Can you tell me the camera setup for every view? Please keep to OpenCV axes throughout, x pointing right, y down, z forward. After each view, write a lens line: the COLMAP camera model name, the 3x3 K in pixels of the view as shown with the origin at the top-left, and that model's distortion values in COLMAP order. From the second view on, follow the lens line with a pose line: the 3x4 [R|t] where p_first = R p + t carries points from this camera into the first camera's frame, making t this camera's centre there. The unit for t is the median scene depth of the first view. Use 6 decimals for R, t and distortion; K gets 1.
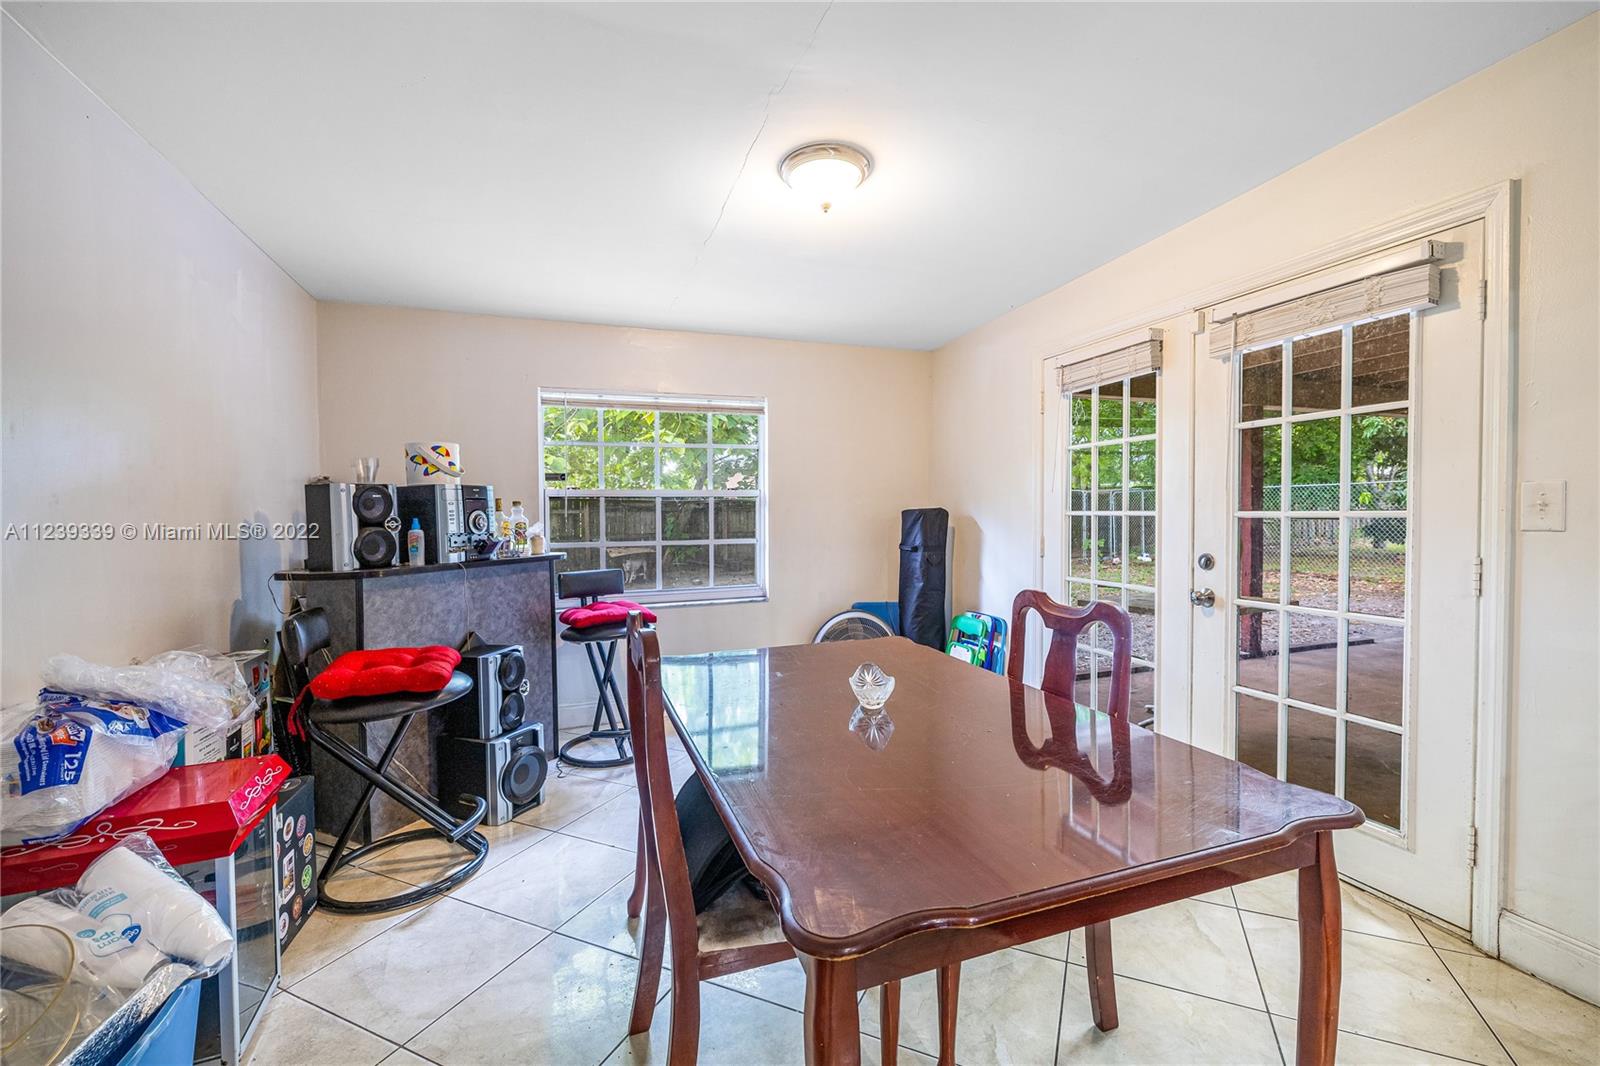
lens RADIAL K [[672.5, 0, 820.6], [0, 672.5, 522.2], [0, 0, 1]] dist [-0.000237, 0.000110]
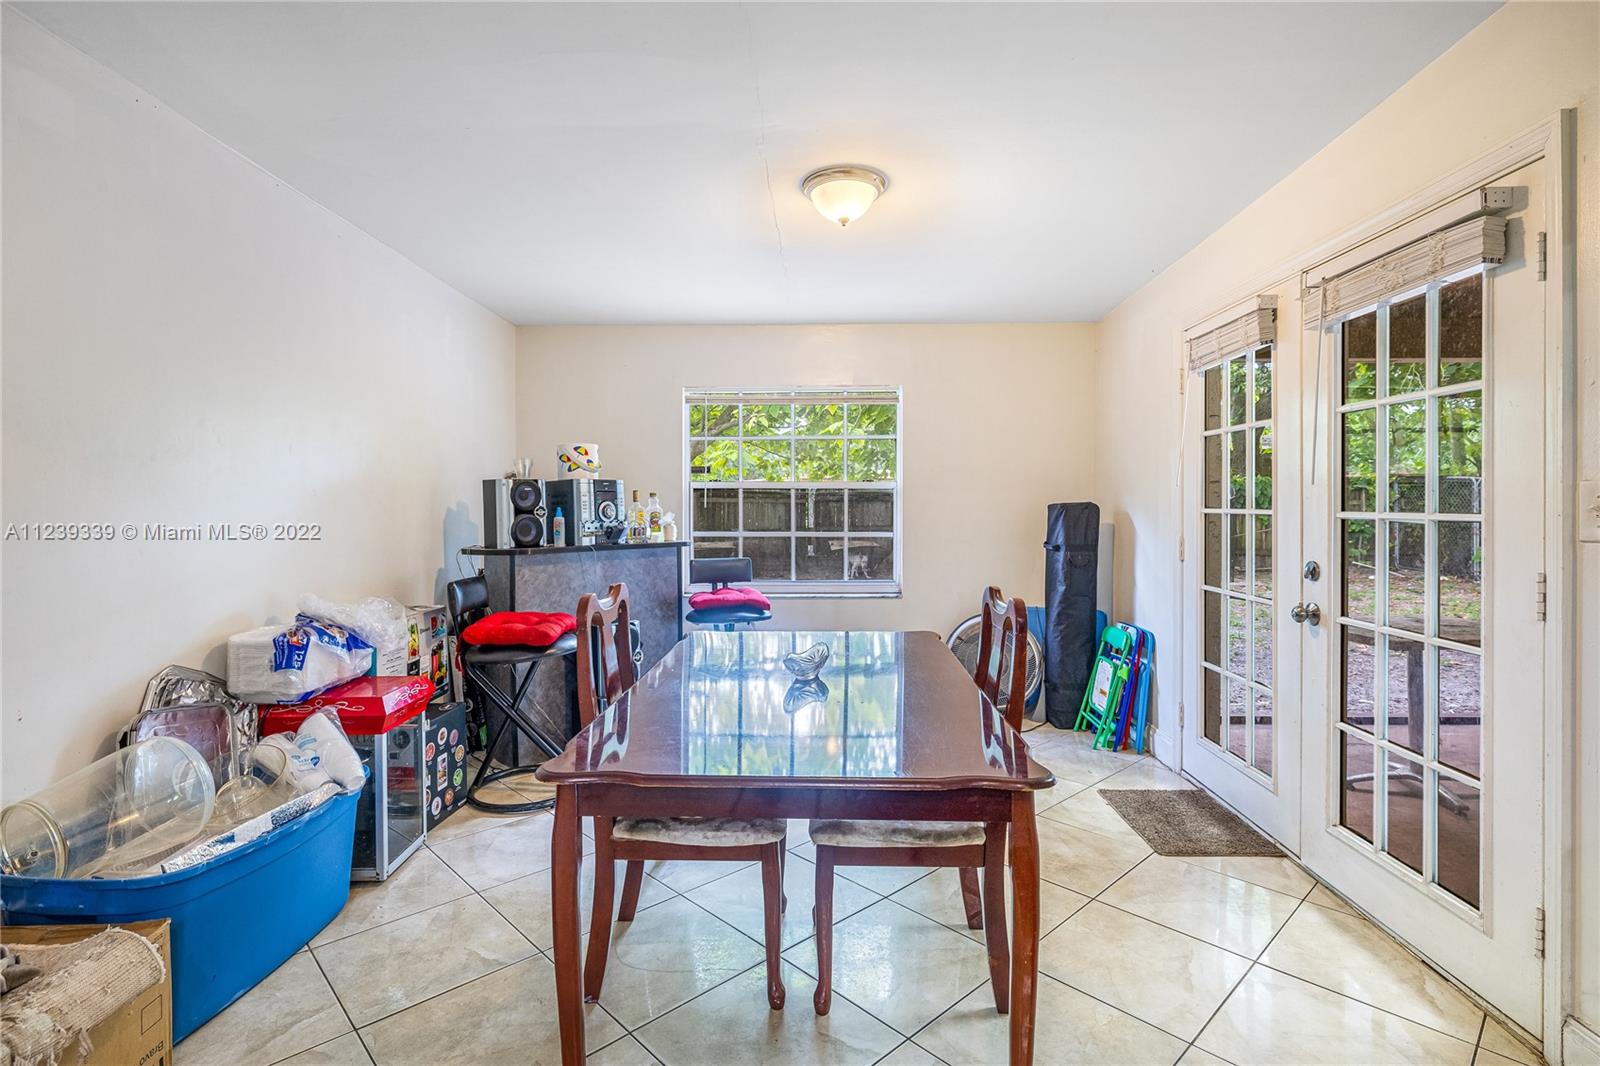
lens RADIAL K [[788.1, 0, 802.3], [0, 788.1, 505.6], [0, 0, 1]] dist [0.000018, 0.001142]
pose [[0.925359, 0.011582, -0.378915, 0.356417], [-0.015275, 0.999861, -0.006744, -0.006435], [0.378784, 0.012028, 0.925407, -0.149915]]
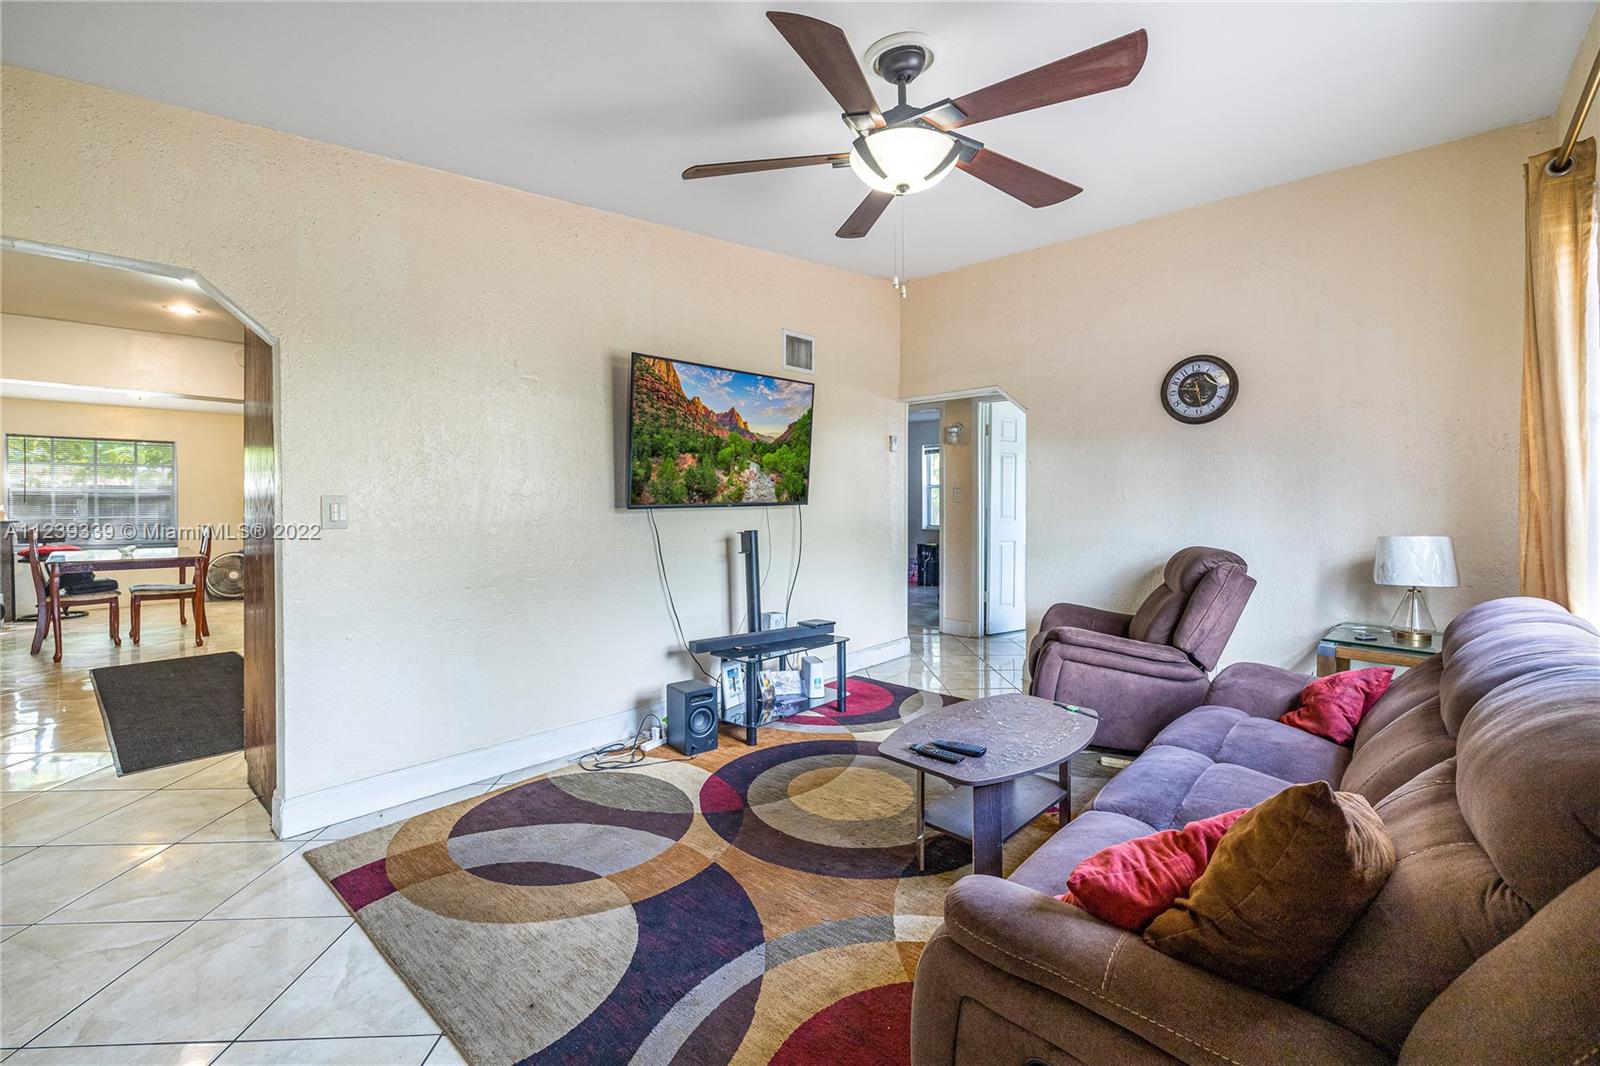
lens RADIAL K [[677.3, 0, 811.8], [0, 677.3, 518.4], [0, 0, 1]] dist [0.000304, -0.000017]
pose [[0.894546, 0.005553, 0.446942, 1.108908], [-0.007378, 0.999970, 0.002342, 0.023235], [-0.446916, -0.005393, 0.894560, -2.499331]]
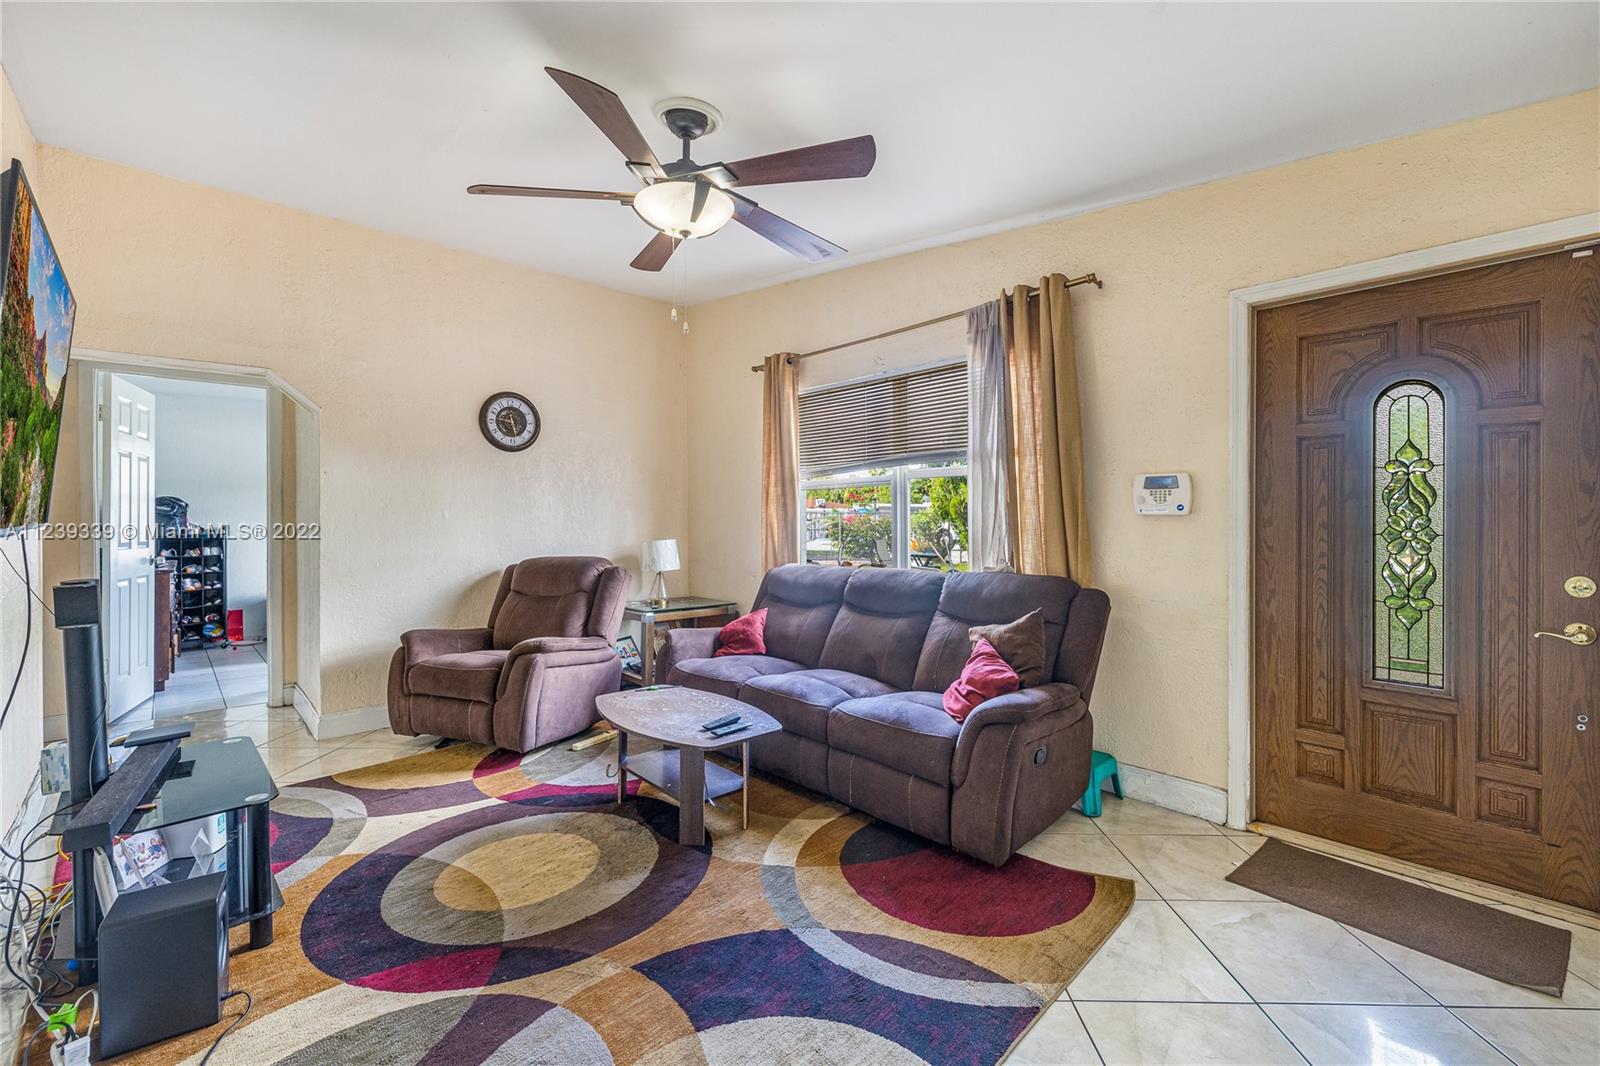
lens RADIAL K [[672.5, 0, 820.6], [0, 672.5, 522.2], [0, 0, 1]] dist [-0.000237, 0.000110]
pose [[-0.397197, 0.011871, 0.917657, 0.660537], [0.026741, 0.999641, -0.001357, 0.014051], [-0.917344, 0.024000, -0.397372, -1.570050]]
